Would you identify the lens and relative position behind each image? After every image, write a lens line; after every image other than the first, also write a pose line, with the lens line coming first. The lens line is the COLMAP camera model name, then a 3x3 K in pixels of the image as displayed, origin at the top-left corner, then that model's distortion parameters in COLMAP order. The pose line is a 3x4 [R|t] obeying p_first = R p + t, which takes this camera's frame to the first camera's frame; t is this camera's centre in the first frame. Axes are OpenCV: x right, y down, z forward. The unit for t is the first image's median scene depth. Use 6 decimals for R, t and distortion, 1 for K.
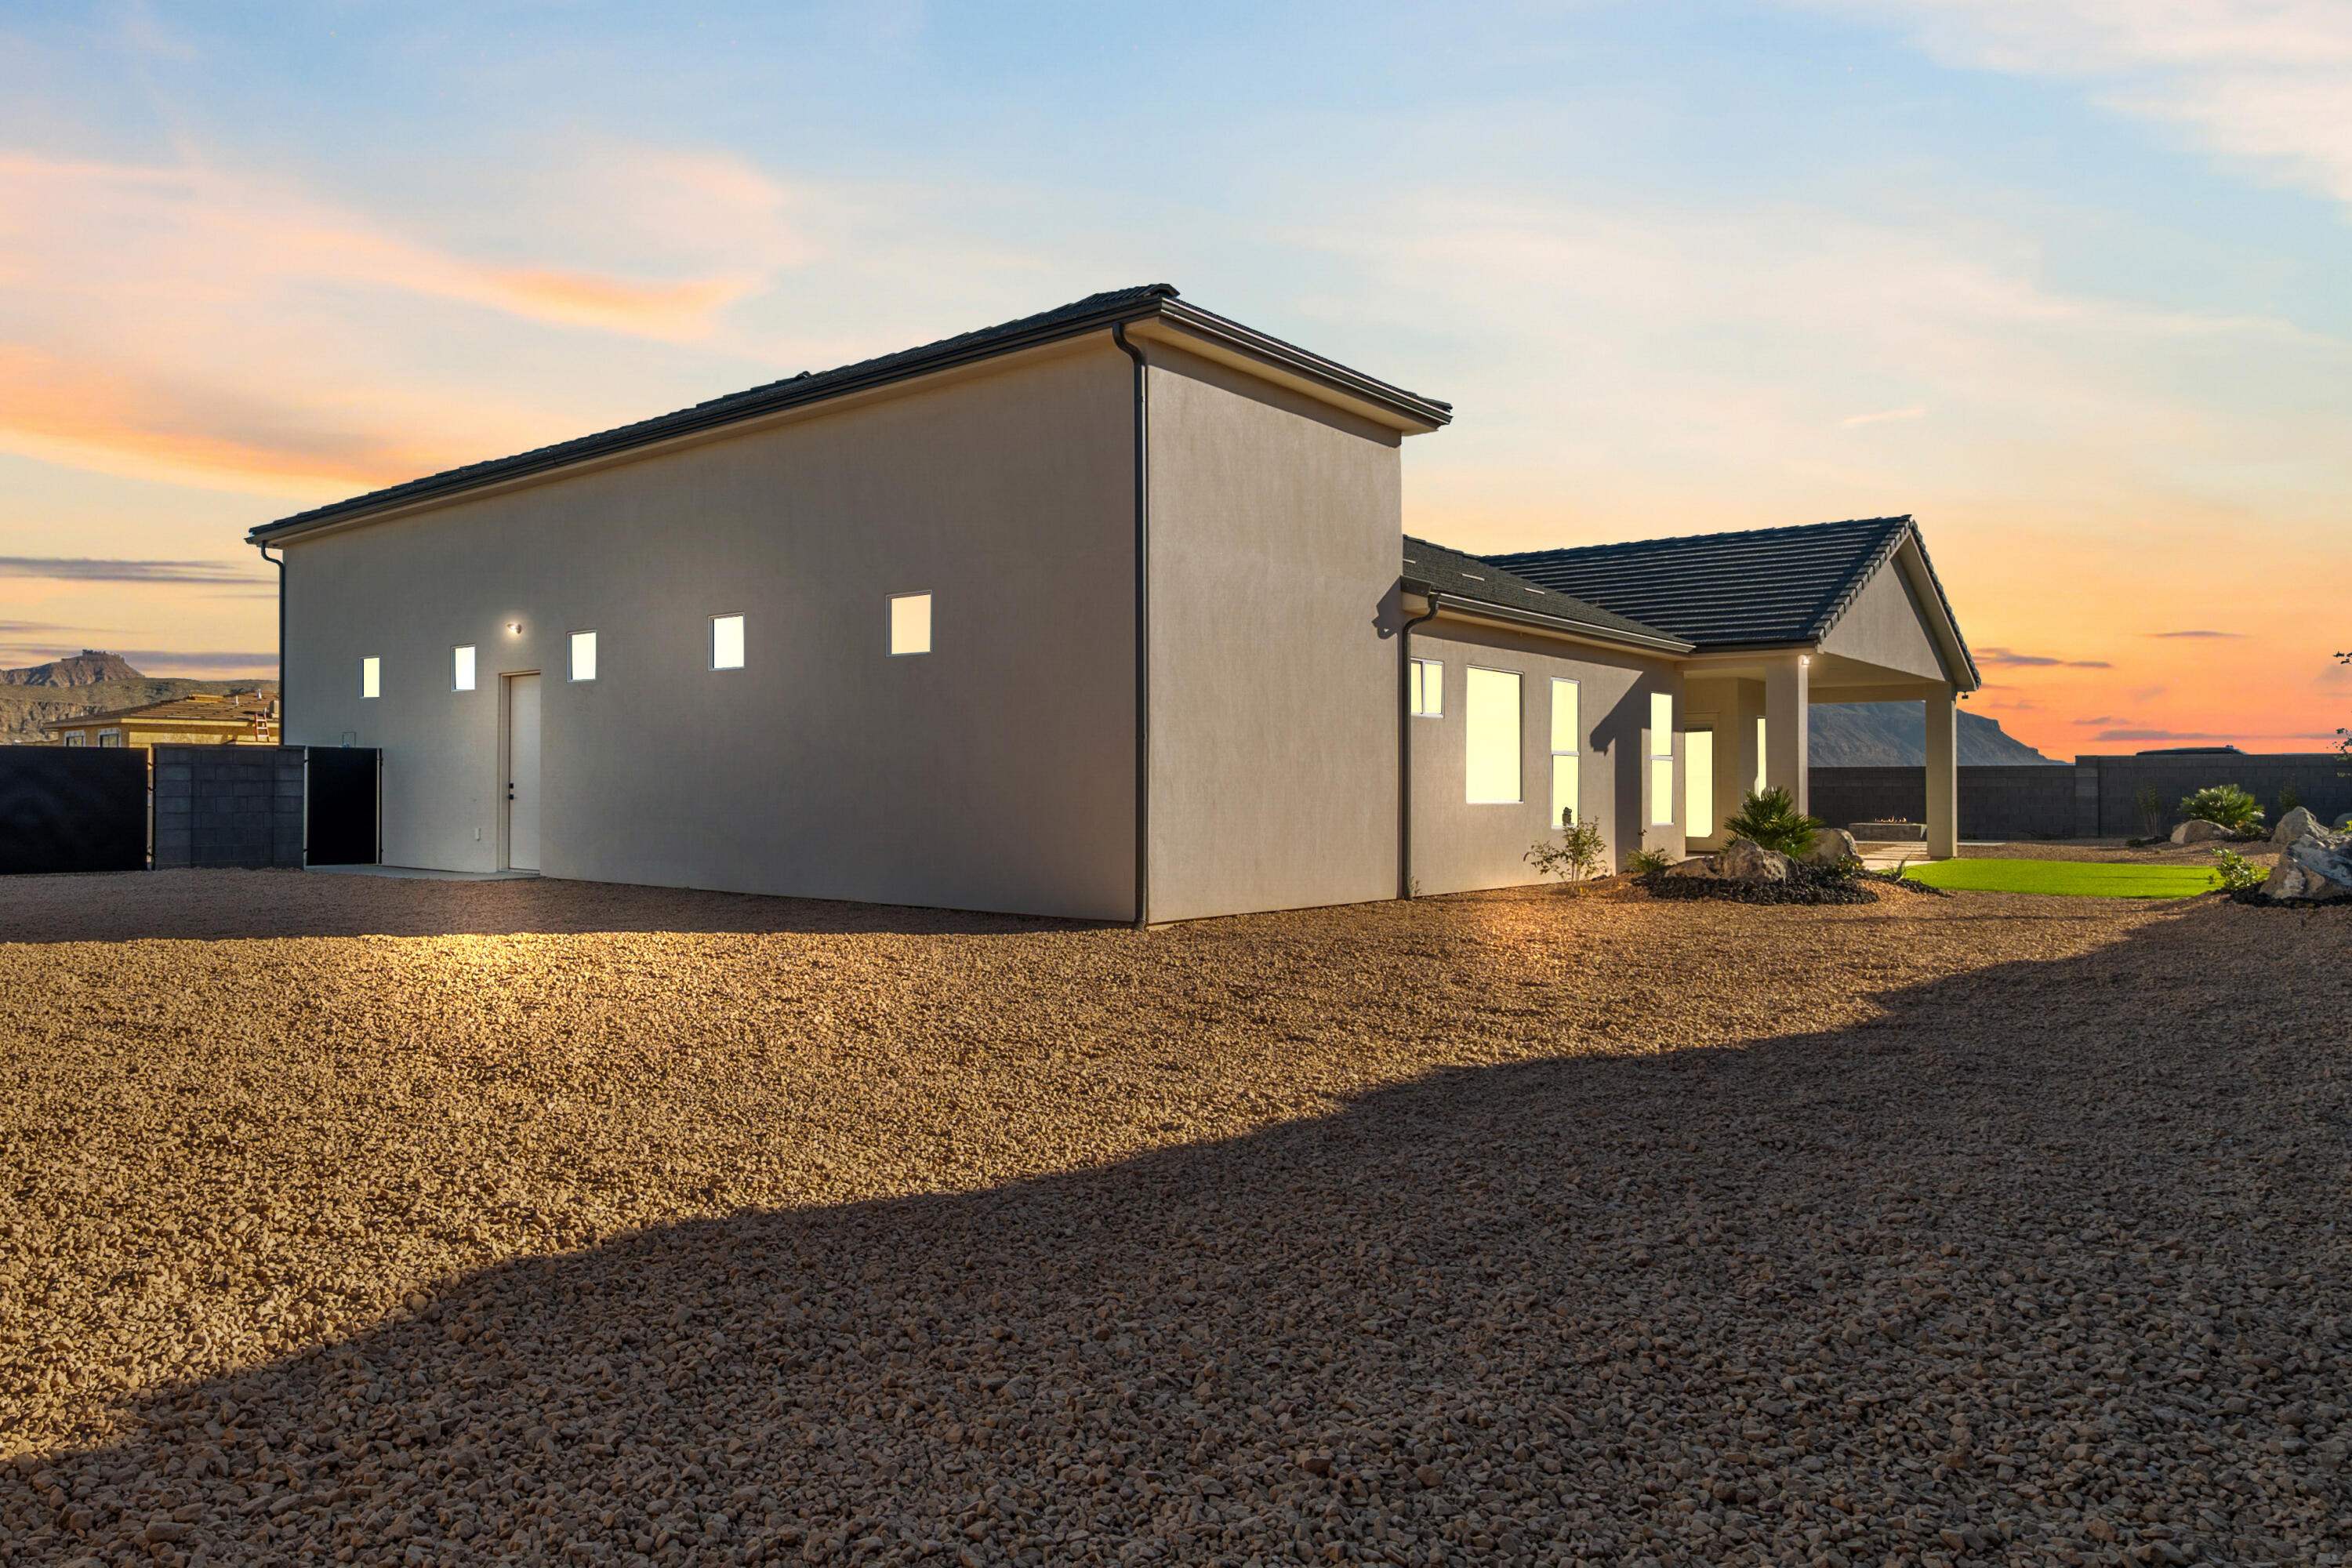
lens RADIAL K [[1312.9, 0, 1165.1], [0, 1312.9, 785.8], [0, 0, 1]] dist [0.007680, 0.000141]
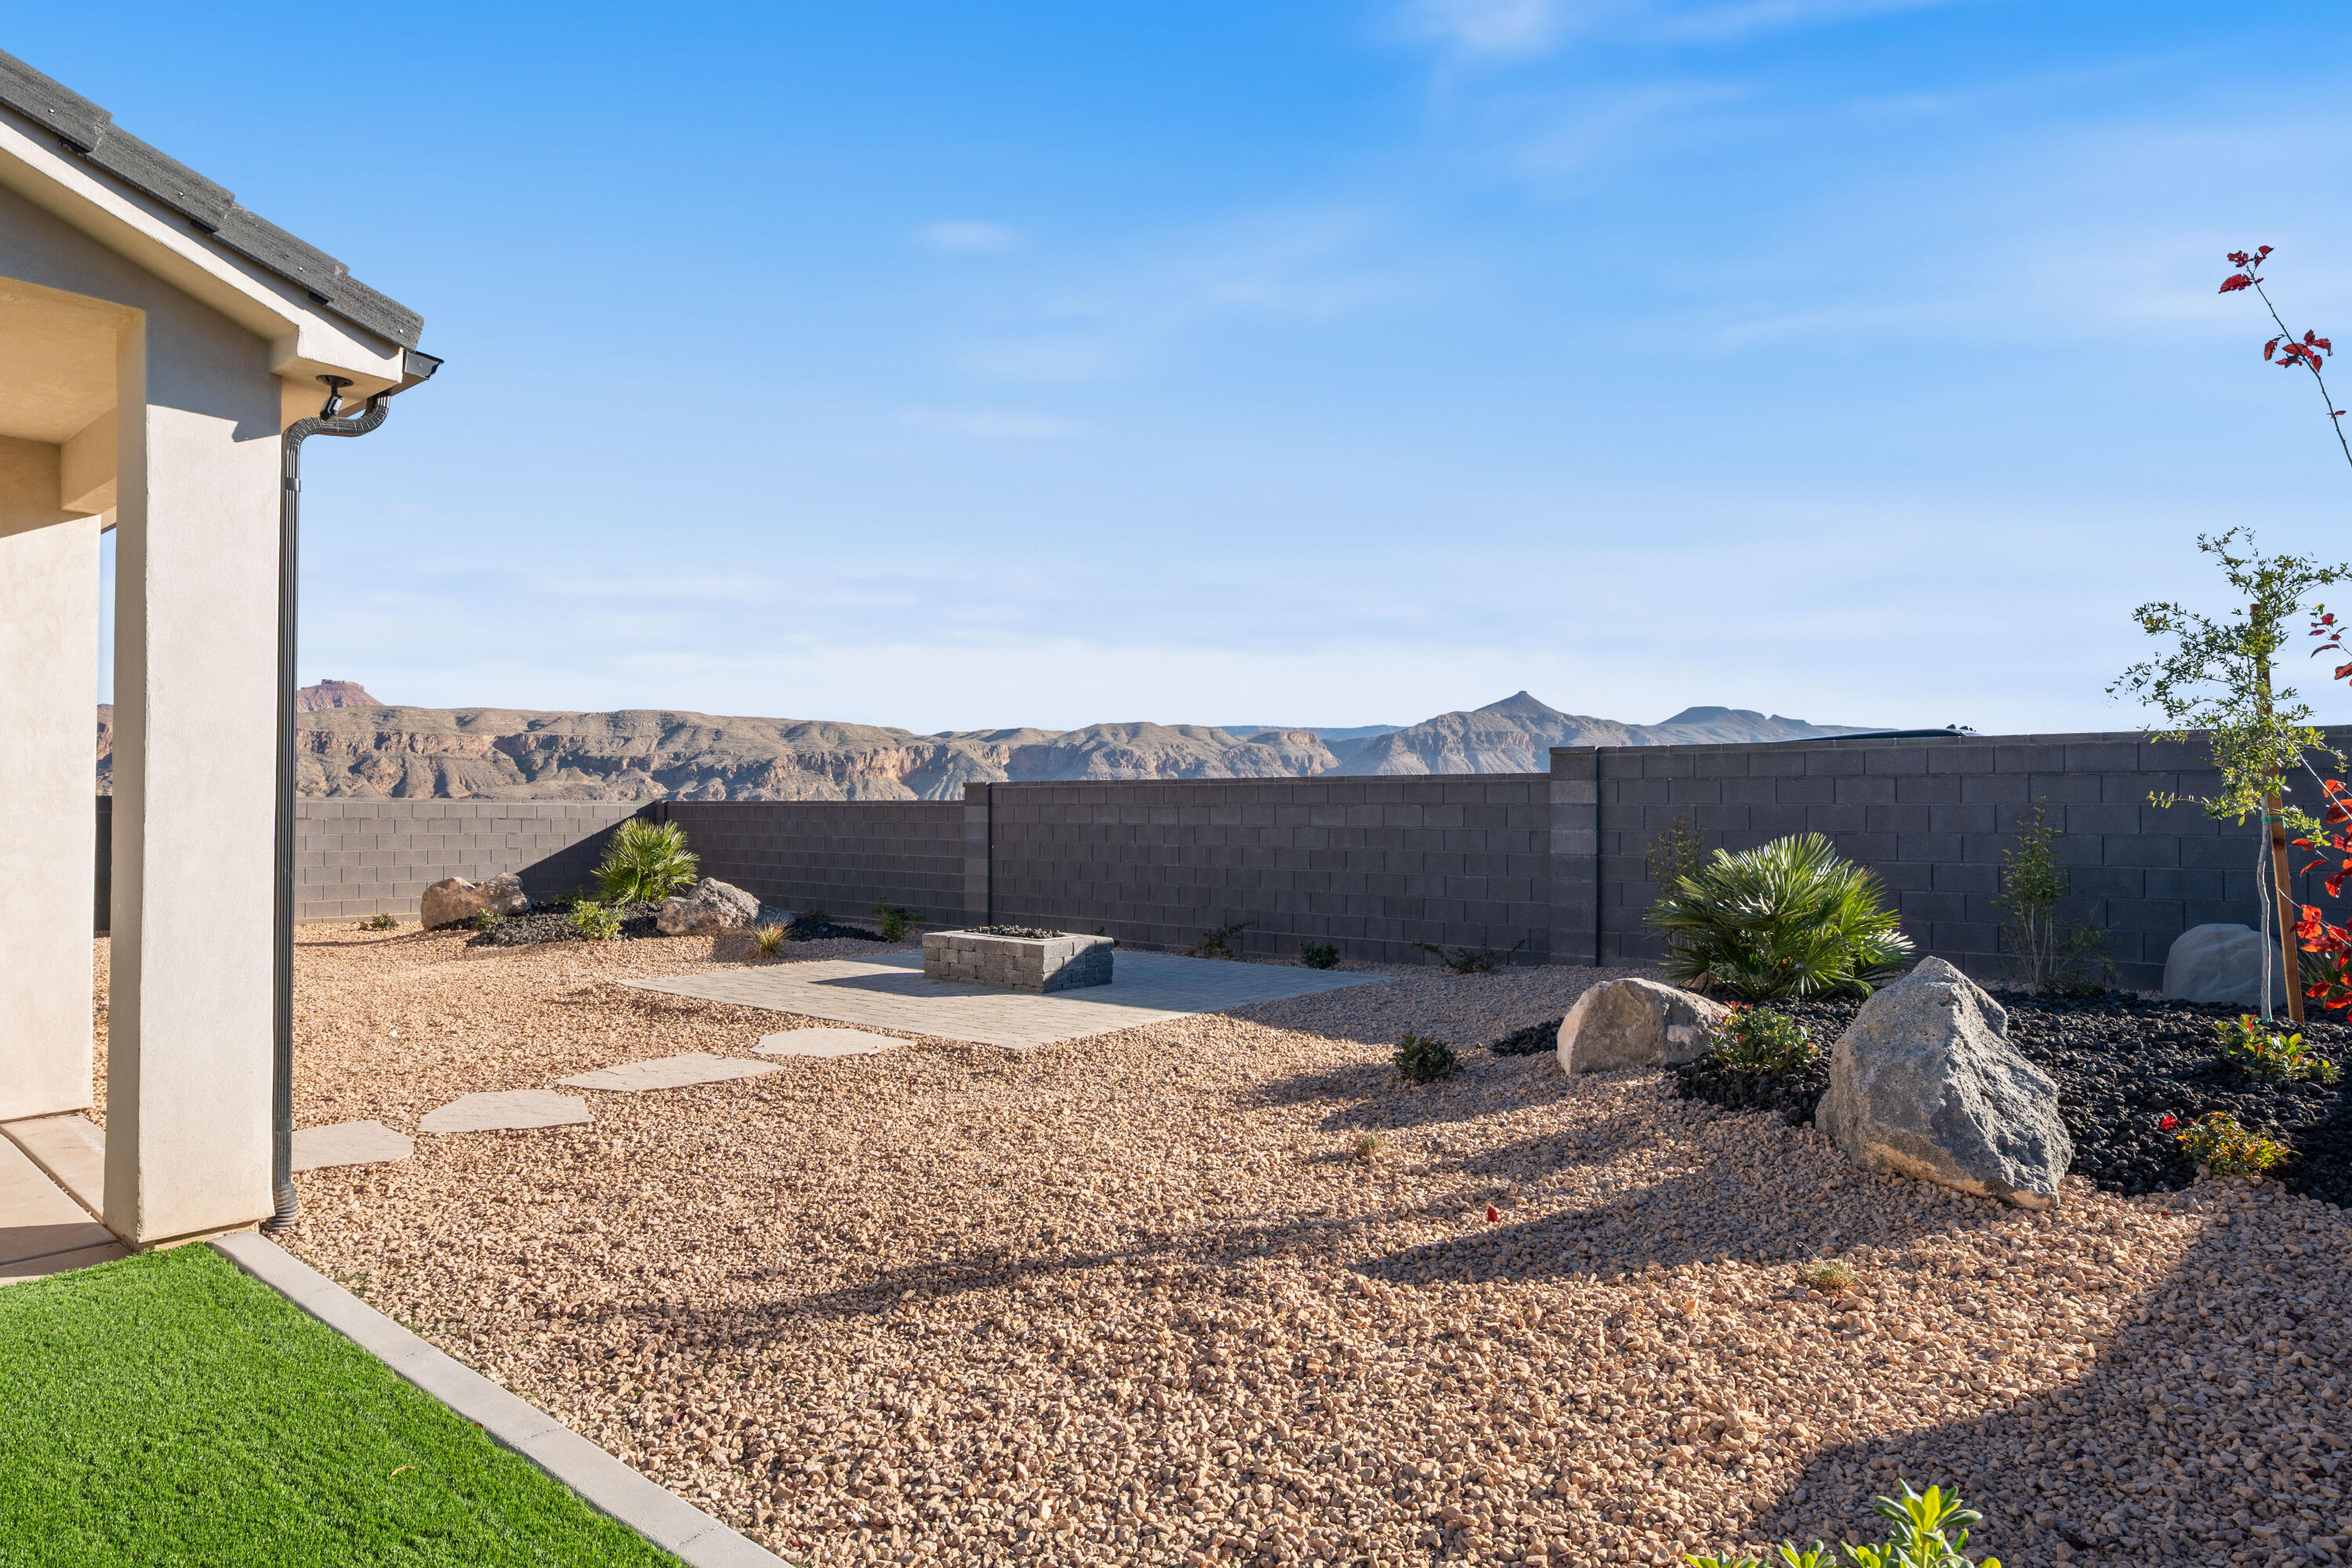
lens RADIAL K [[1375.0, 0, 1166.2], [0, 1375.0, 786.7], [0, 0, 1]] dist [0.021877, 0.000800]
pose [[0.998445, -0.003783, 0.055624, 0.658845], [0.004536, 0.999900, -0.013422, -0.008078], [-0.055568, 0.013654, 0.998362, 0.715794]]
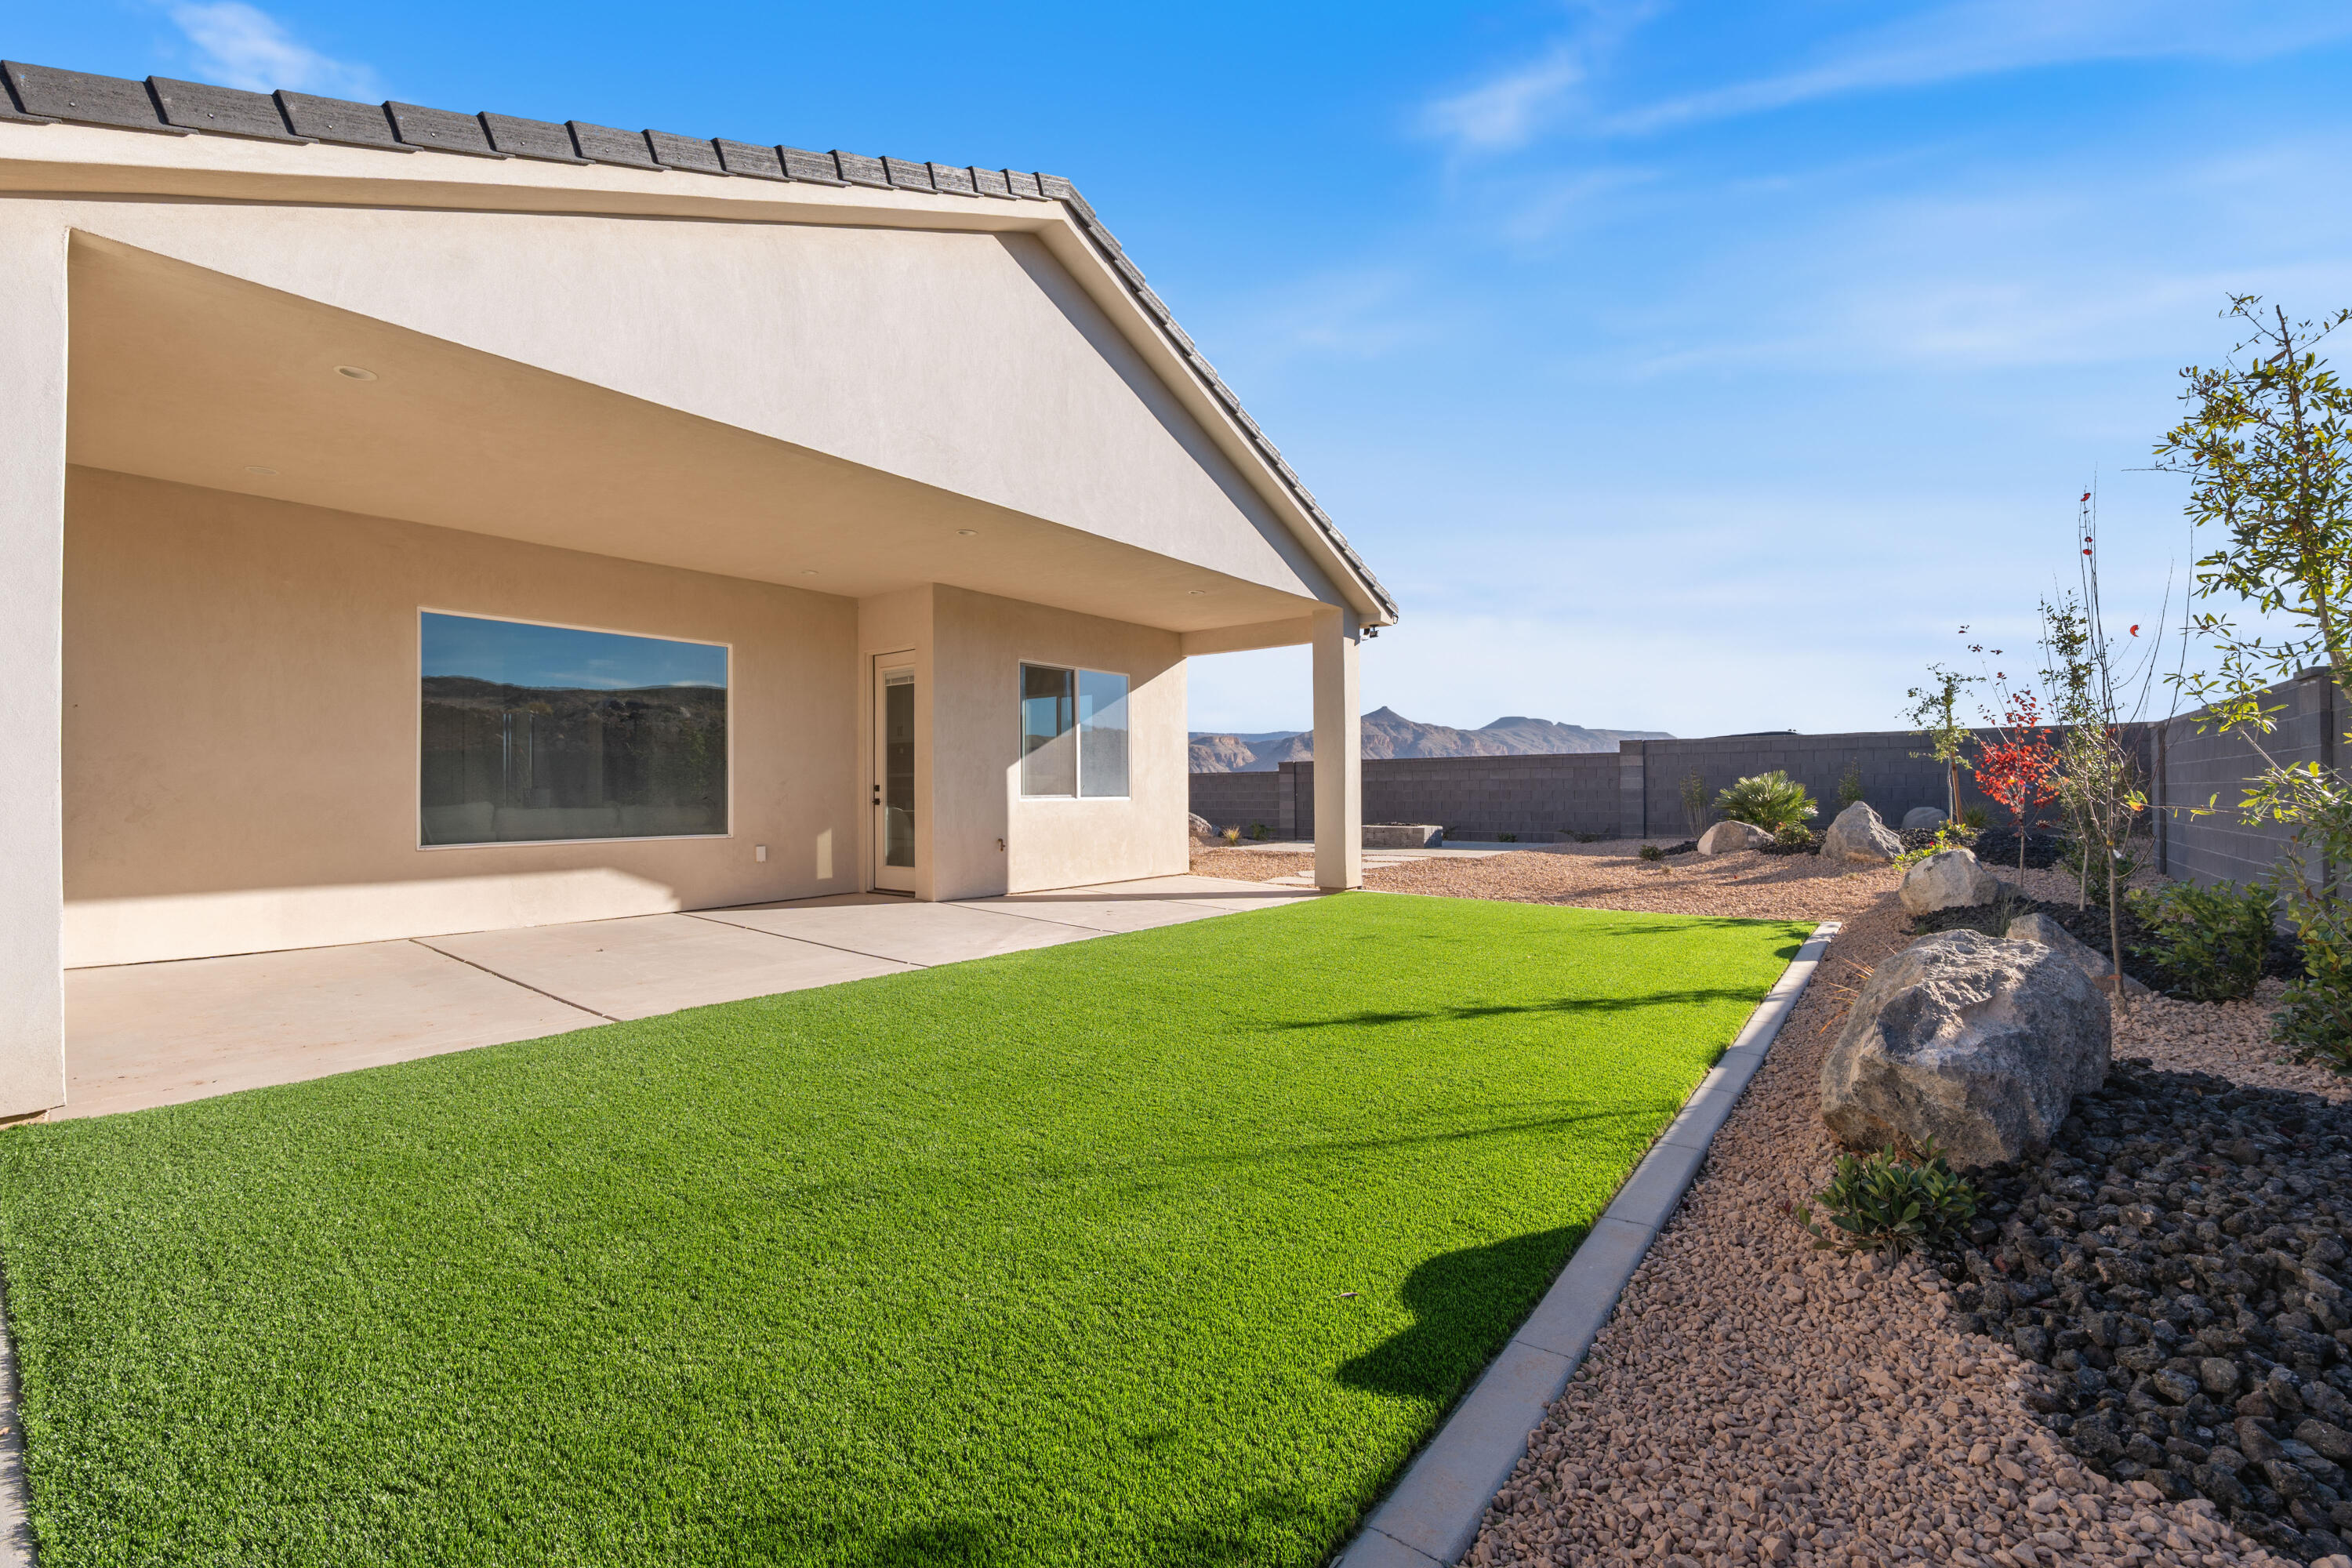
lens RADIAL K [[945.1, 0, 1192.2], [0, 945.1, 782.5], [0, 0, 1]] dist [-0.001396, 0.000004]
pose [[0.996391, -0.014852, 0.083571, 0.434016], [0.015247, 0.999875, -0.004097, 0.002433], [-0.083500, 0.005356, 0.996493, 0.495474]]
